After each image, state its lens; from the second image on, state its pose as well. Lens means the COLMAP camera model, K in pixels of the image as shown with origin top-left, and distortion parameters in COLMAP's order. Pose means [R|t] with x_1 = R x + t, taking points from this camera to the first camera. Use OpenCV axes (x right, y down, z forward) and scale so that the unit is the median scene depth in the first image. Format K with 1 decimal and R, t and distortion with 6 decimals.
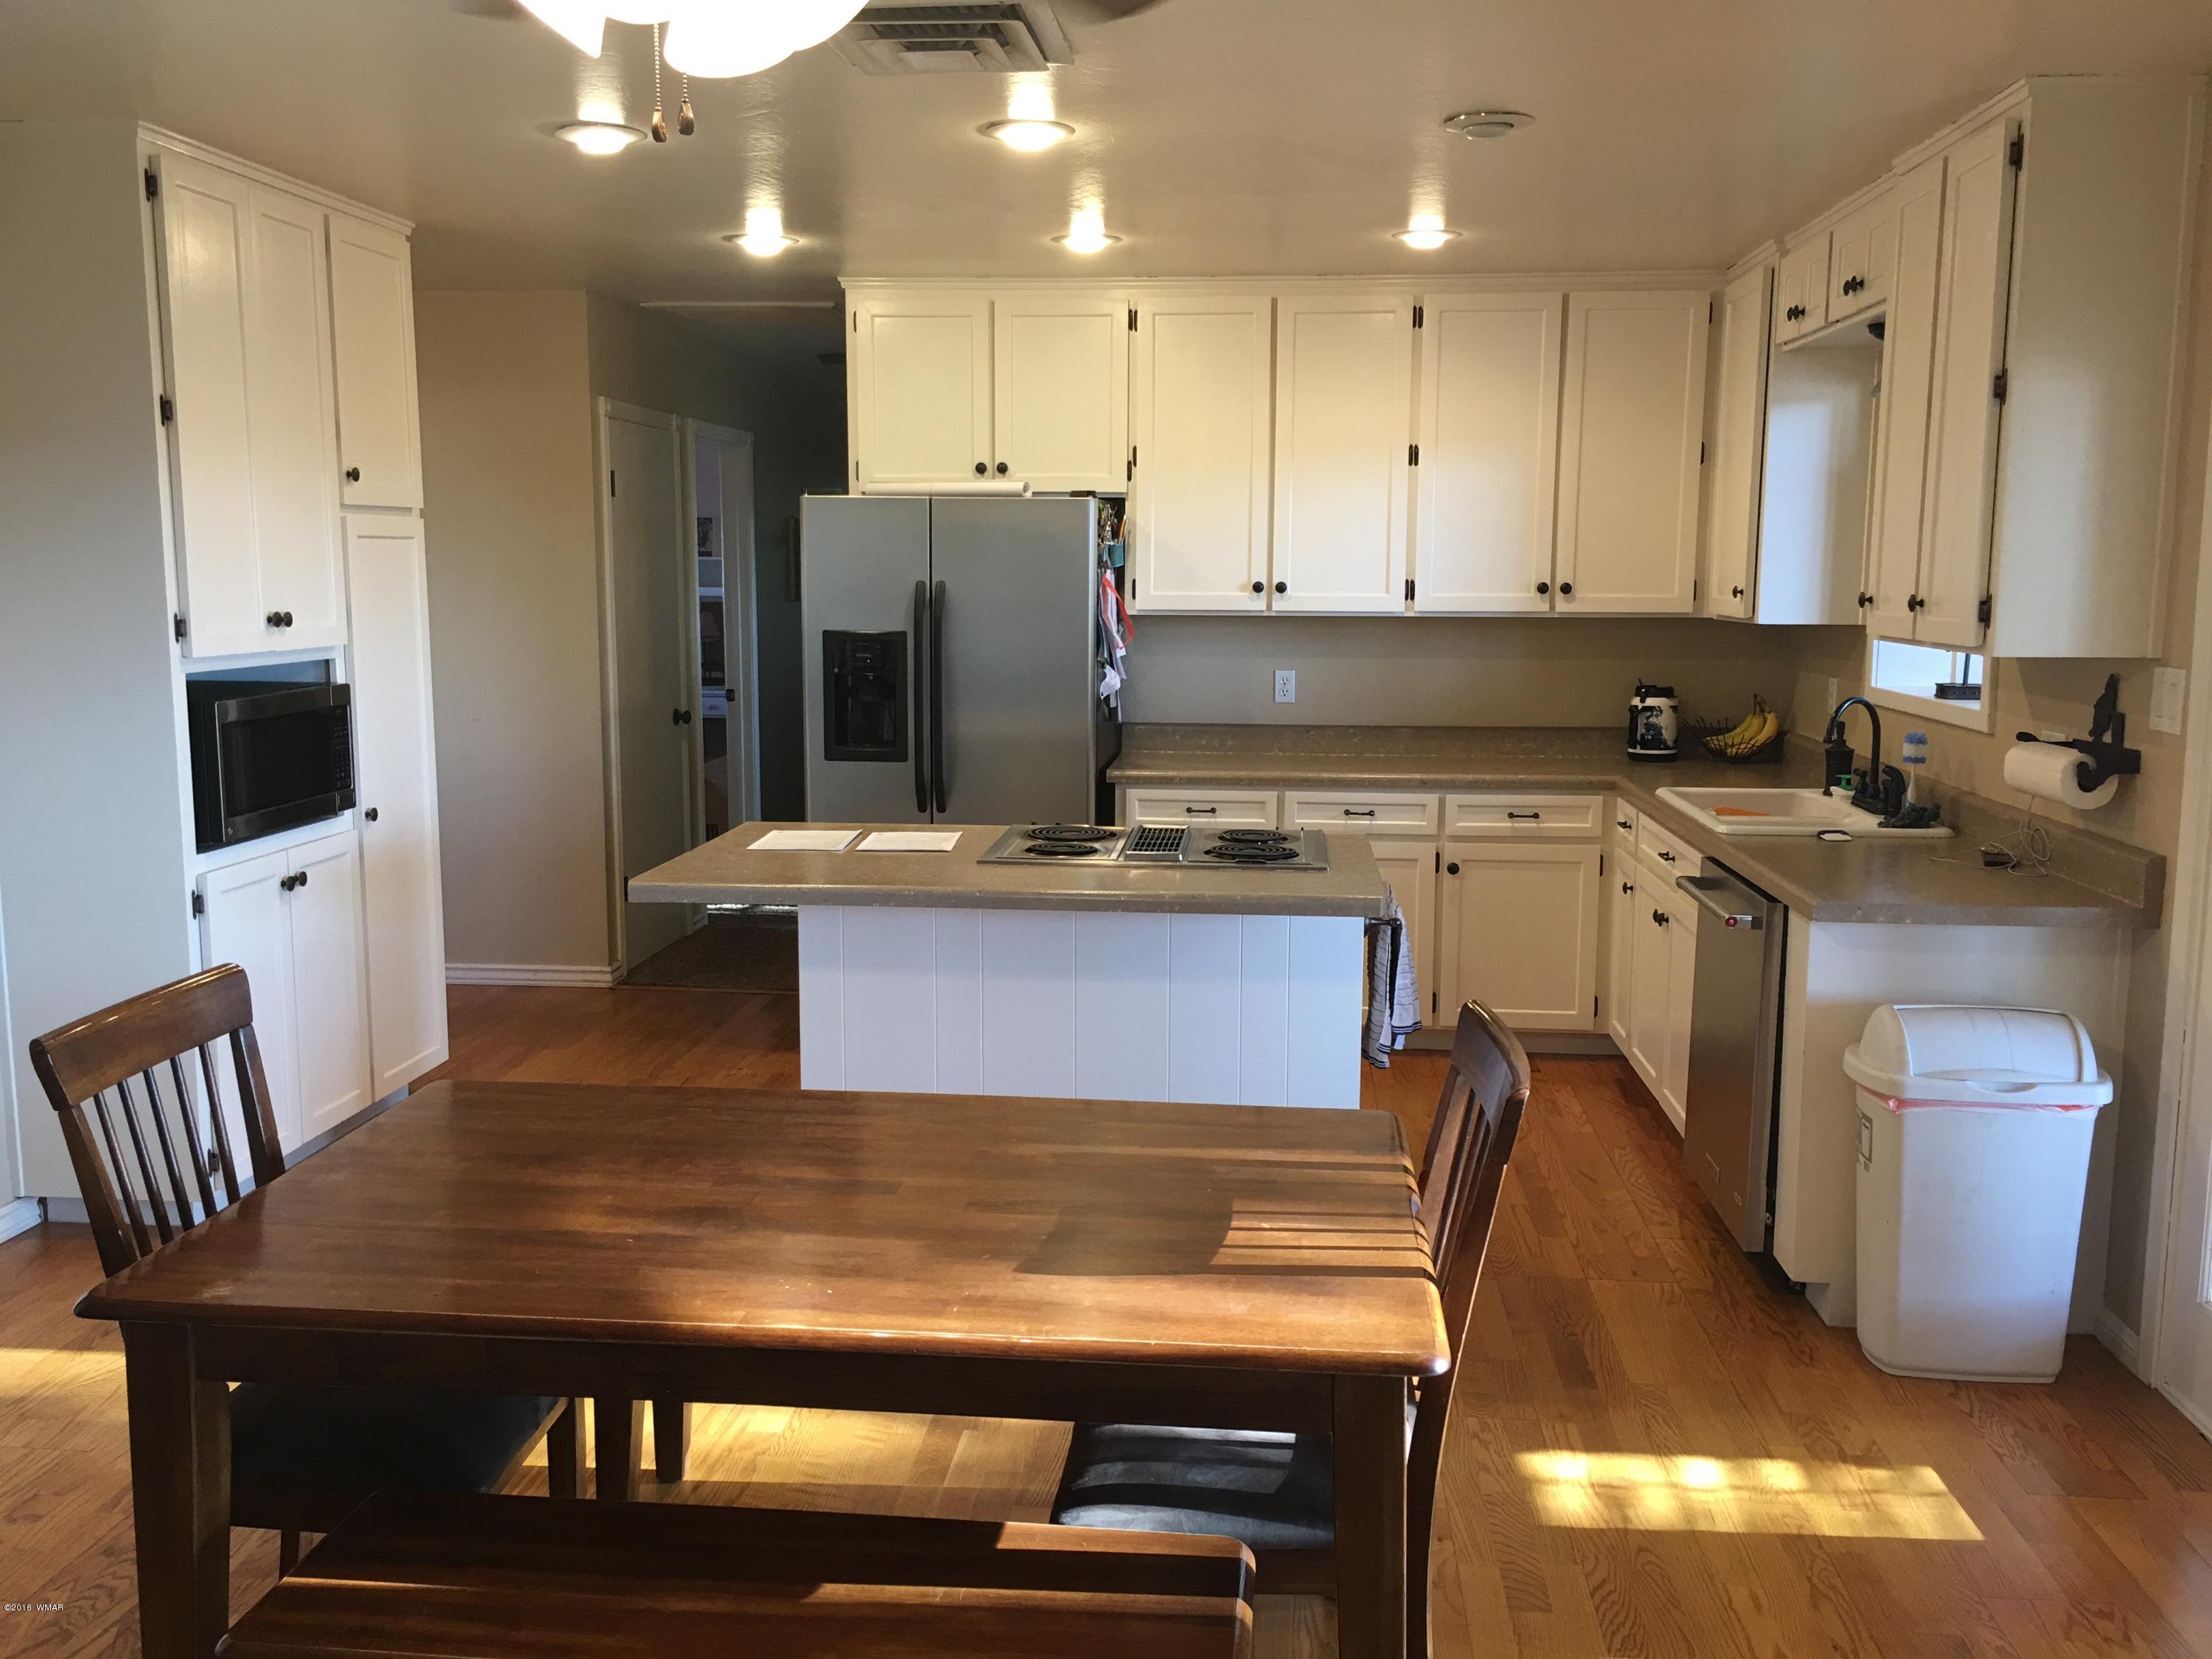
lens RADIAL K [[1871.4, 0, 1112.9], [0, 1871.4, 824.5], [0, 0, 1]] dist [0.042314, 0.000152]
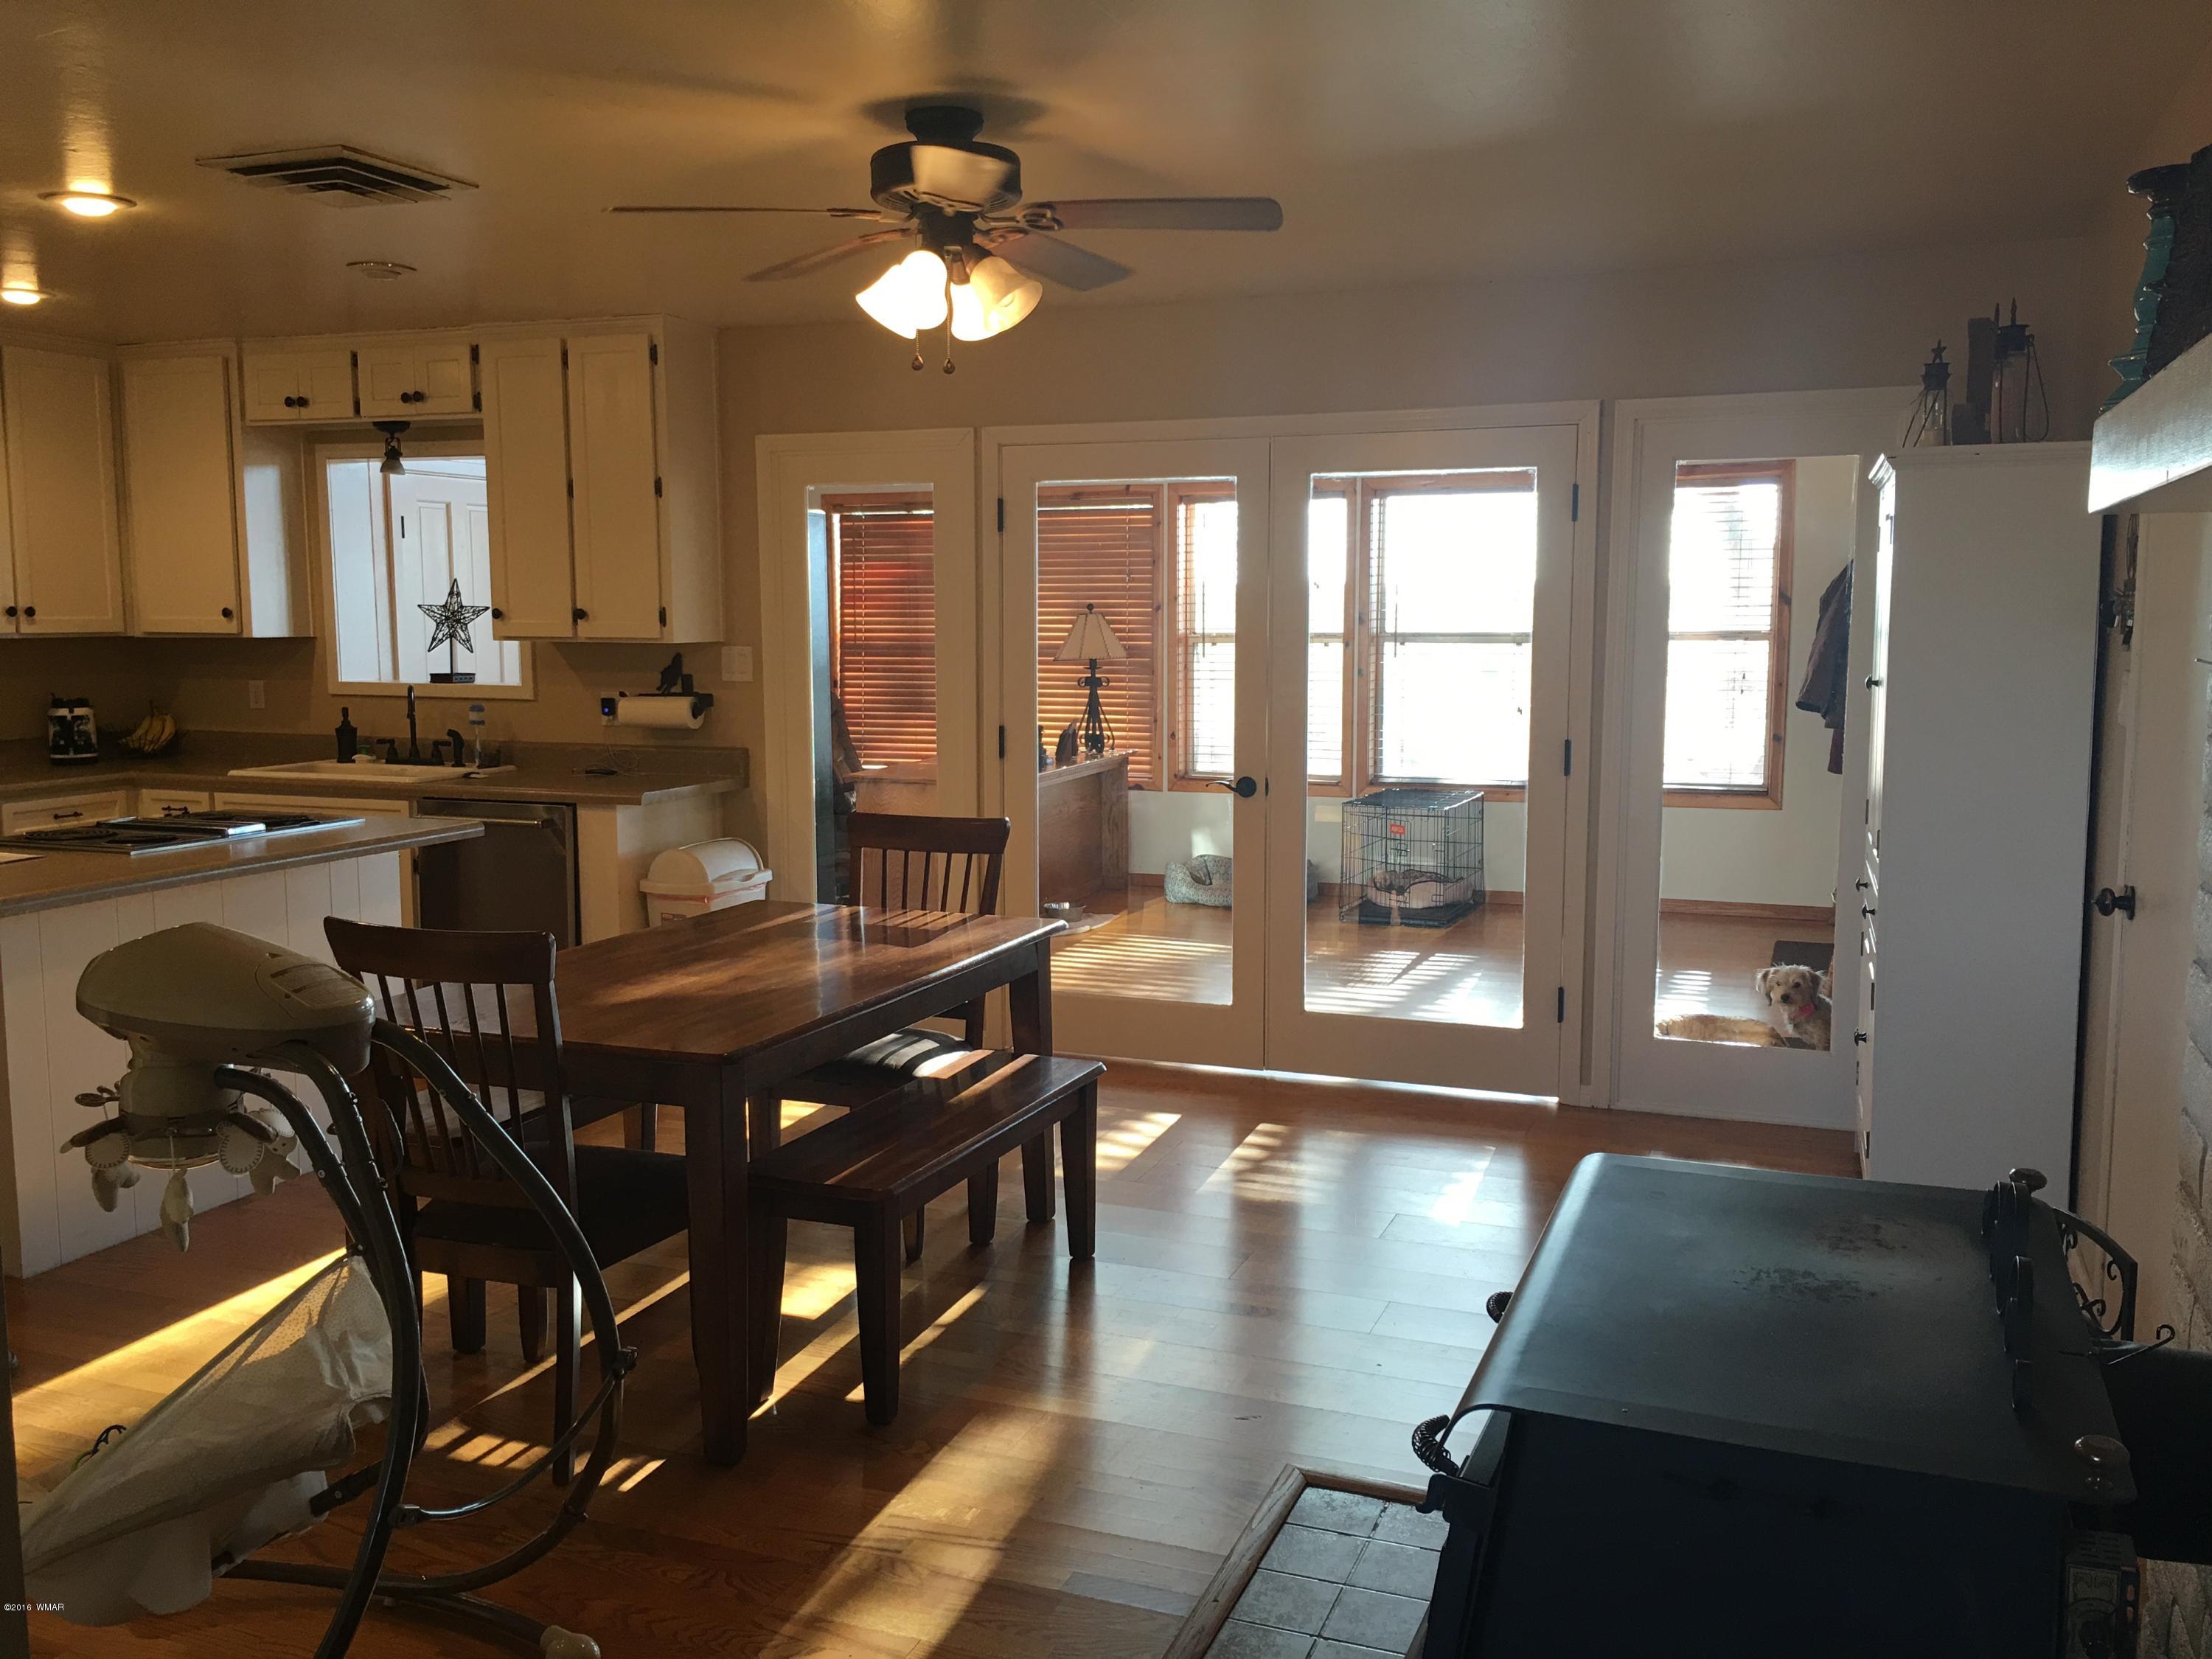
lens RADIAL K [[1871.4, 0, 1111.1], [0, 1871.4, 832.1], [0, 0, 1]] dist [0.042314, 0.000152]
pose [[0.292801, -0.126988, 0.947704, -0.646851], [0.137593, 0.986422, 0.089665, -0.010556], [-0.946222, 0.104143, 0.306298, 0.069631]]
